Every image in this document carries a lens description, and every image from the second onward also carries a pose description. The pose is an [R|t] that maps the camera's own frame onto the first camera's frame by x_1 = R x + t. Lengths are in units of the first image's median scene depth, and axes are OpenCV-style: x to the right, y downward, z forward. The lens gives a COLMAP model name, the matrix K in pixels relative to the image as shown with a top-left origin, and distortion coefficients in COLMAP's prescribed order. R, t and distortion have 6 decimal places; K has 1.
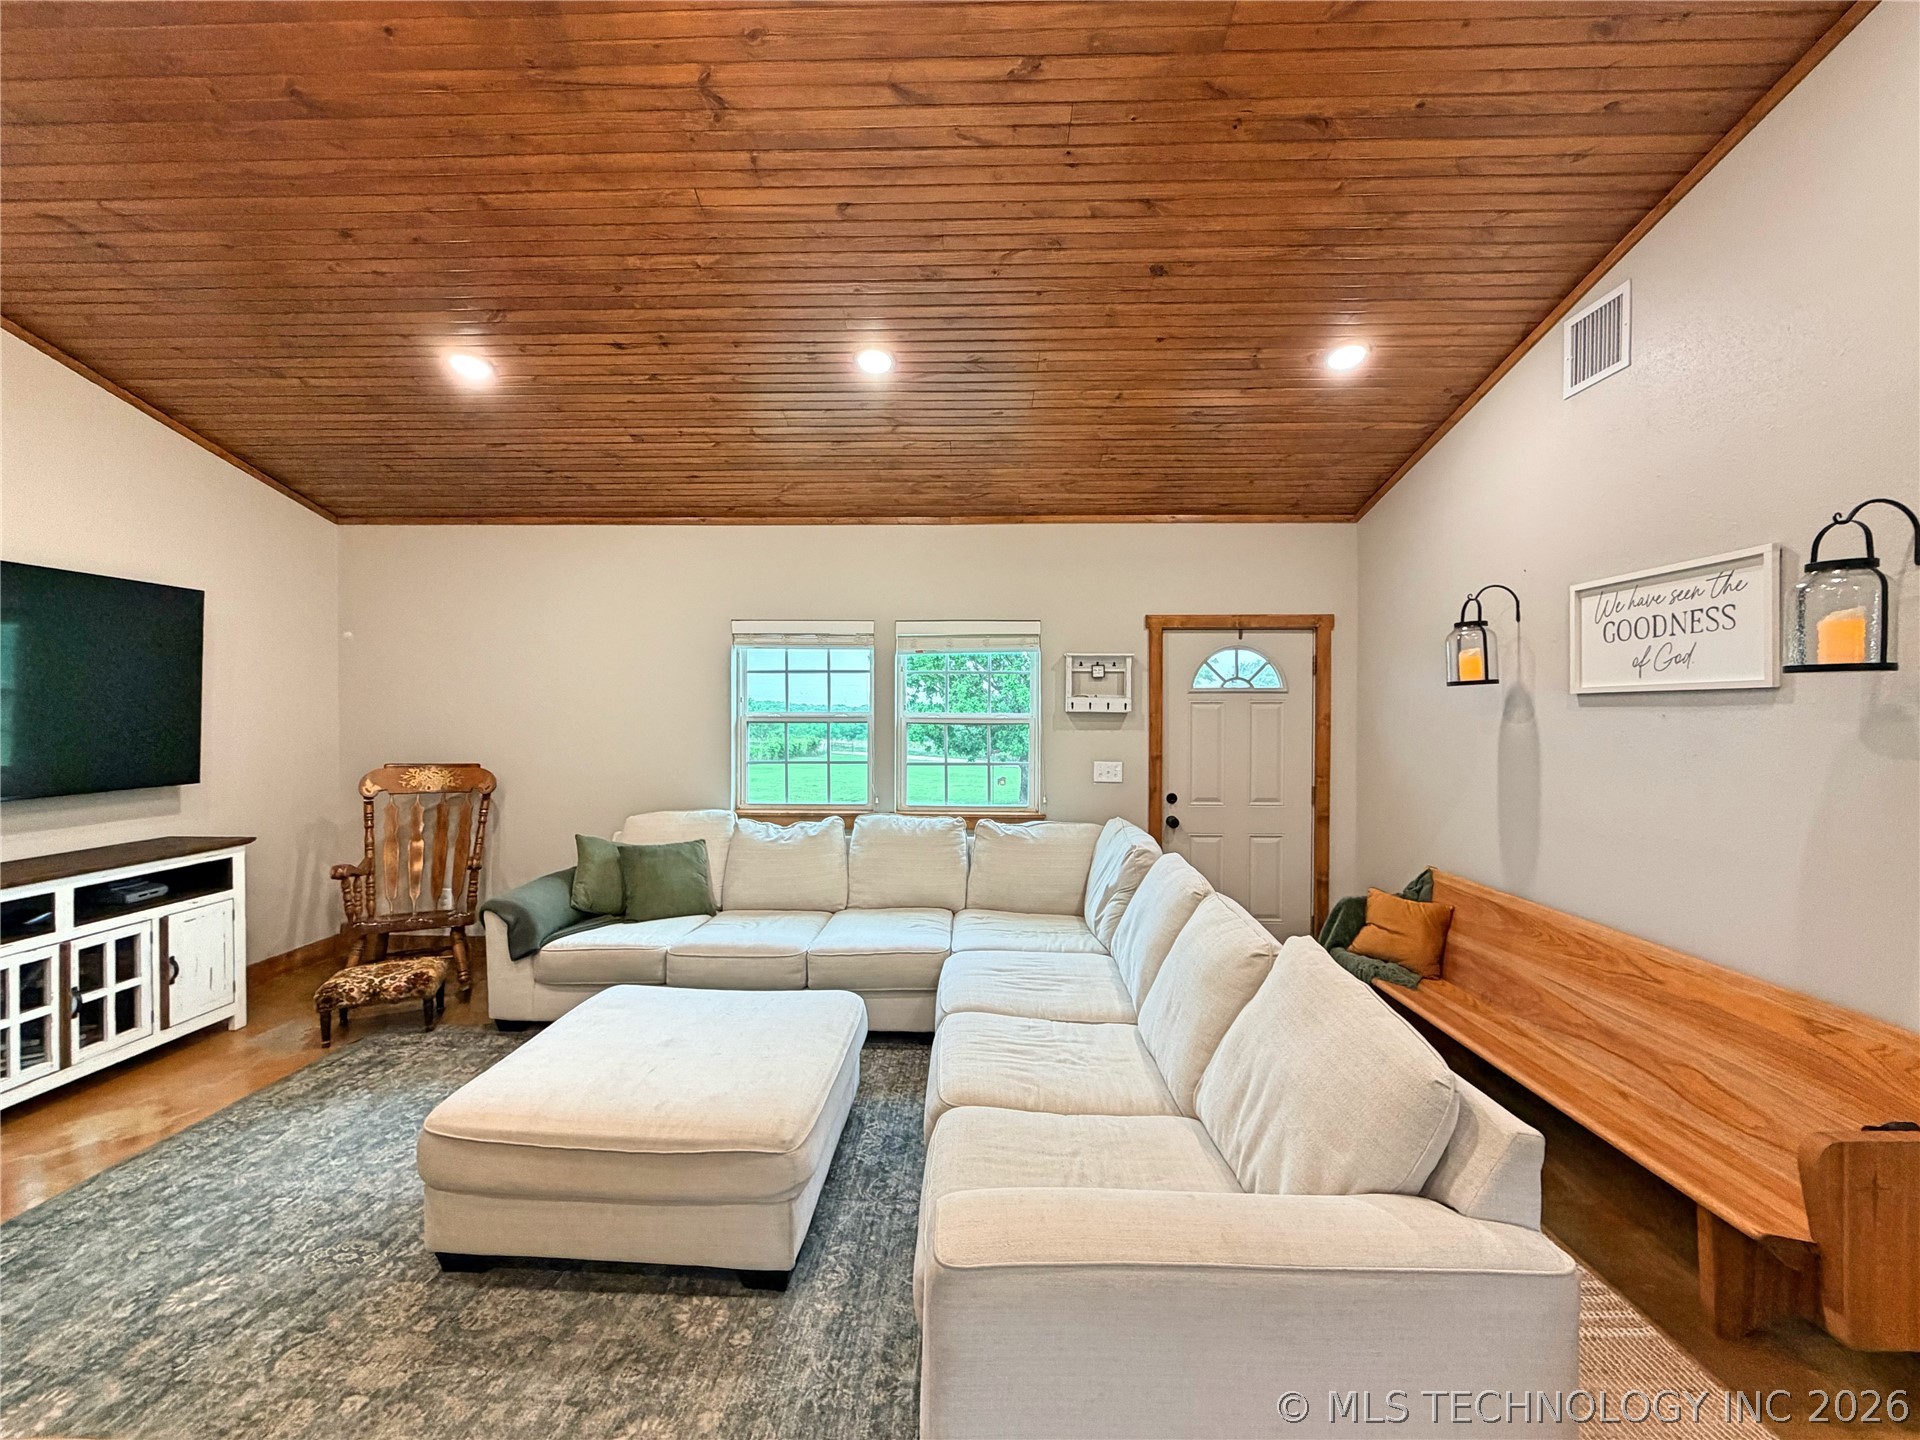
lens RADIAL K [[768.1, 0, 954.4], [0, 768.1, 717.2], [0, 0, 1]] dist [0.000170, 0.000096]
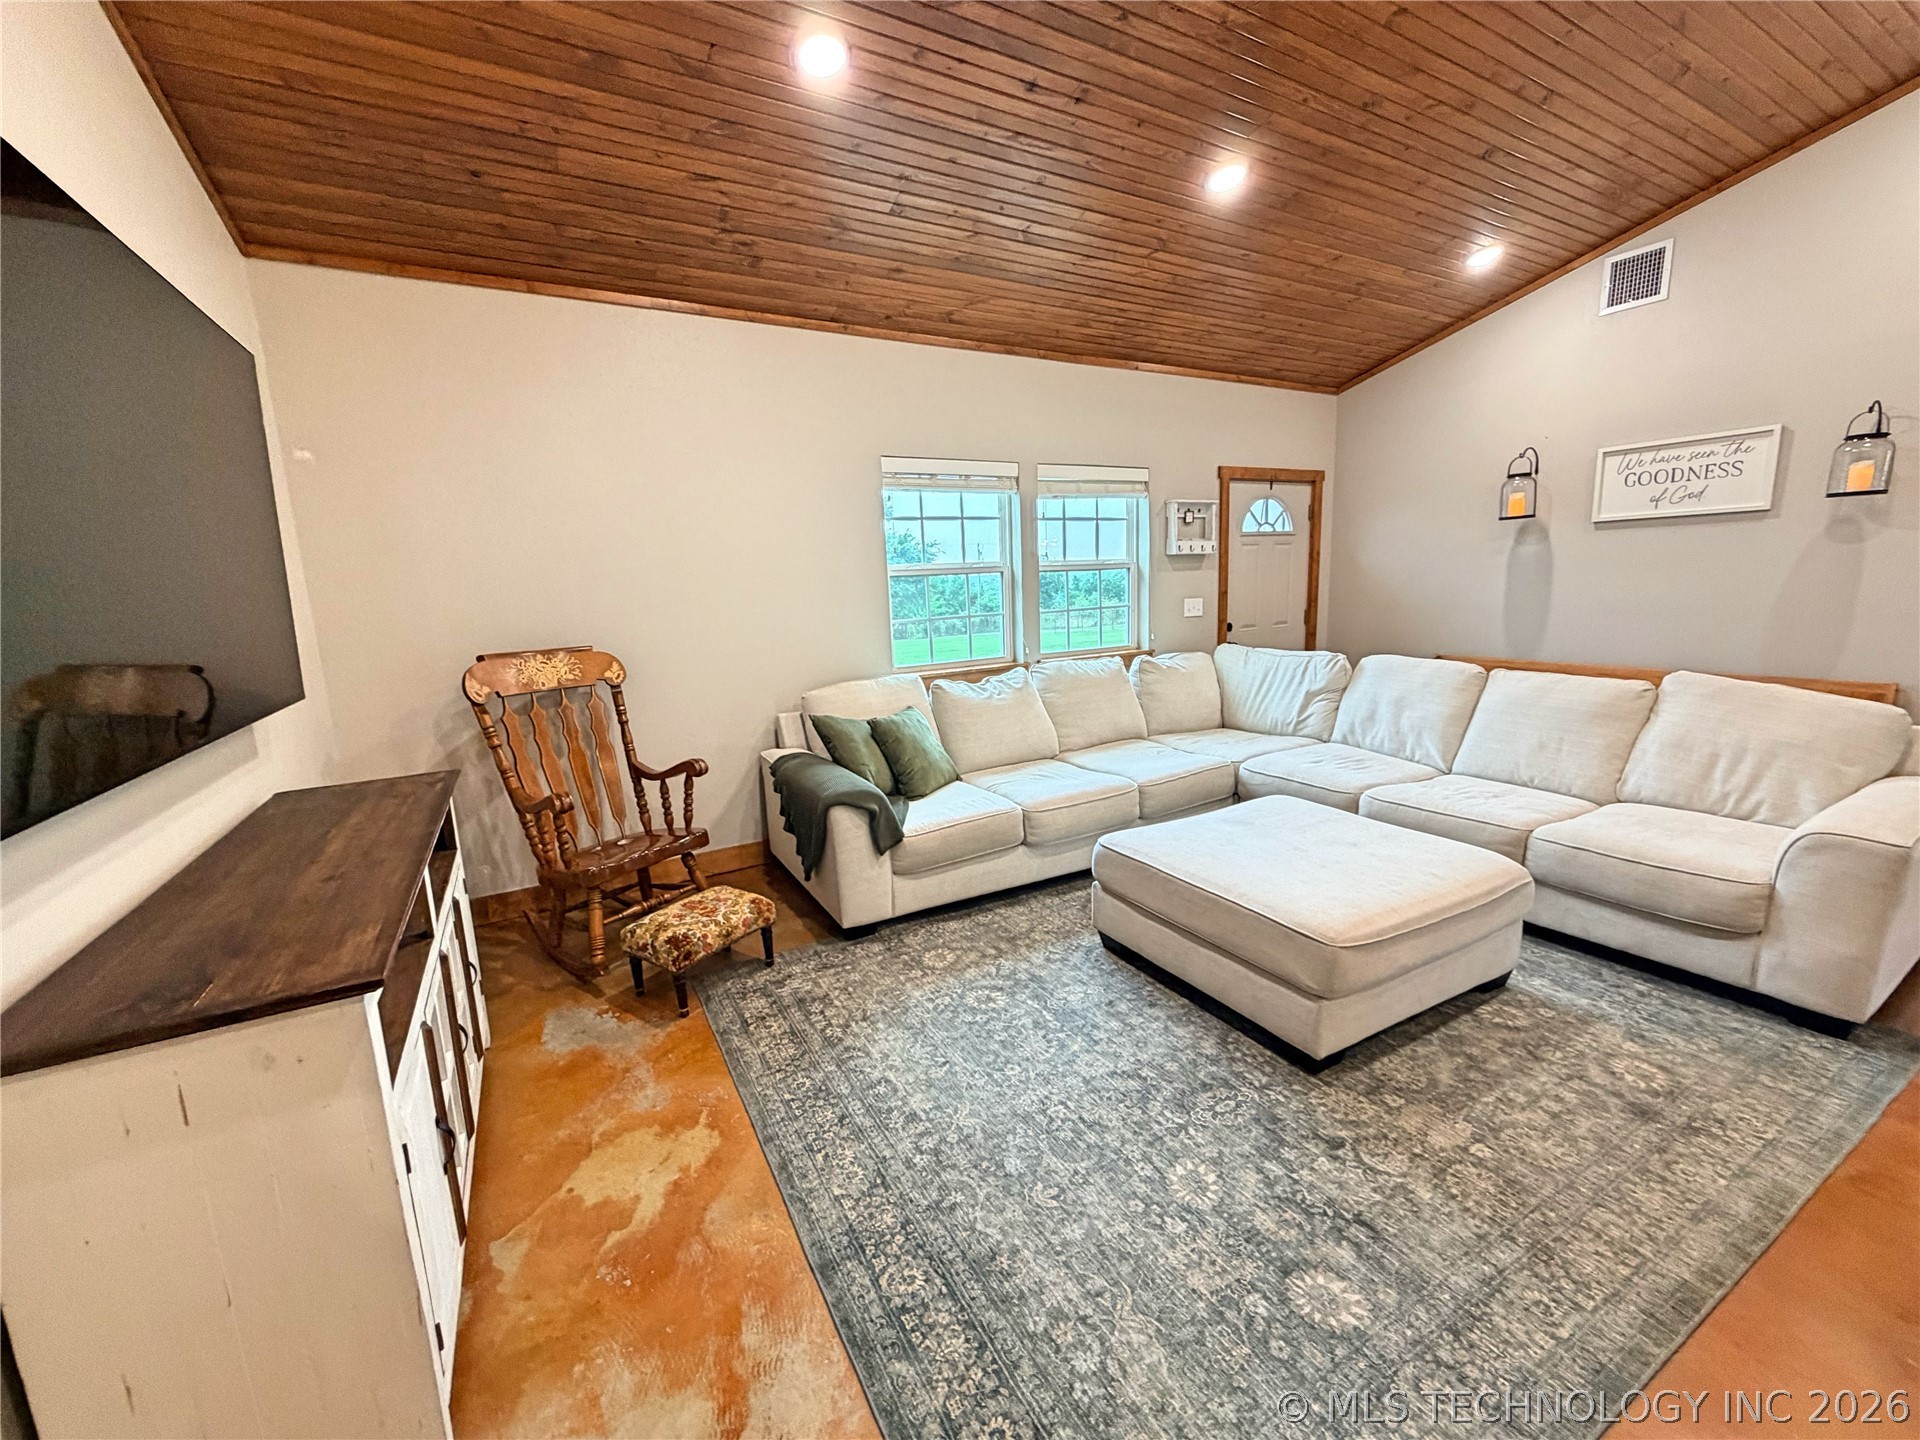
lens RADIAL K [[768.1, 0, 954.4], [0, 768.1, 717.2], [0, 0, 1]] dist [0.000170, 0.000096]
pose [[0.854347, -0.129829, 0.503225, -0.912609], [0.047836, 0.983828, 0.172608, 0.022624], [-0.517497, -0.123395, 0.846741, 0.253331]]
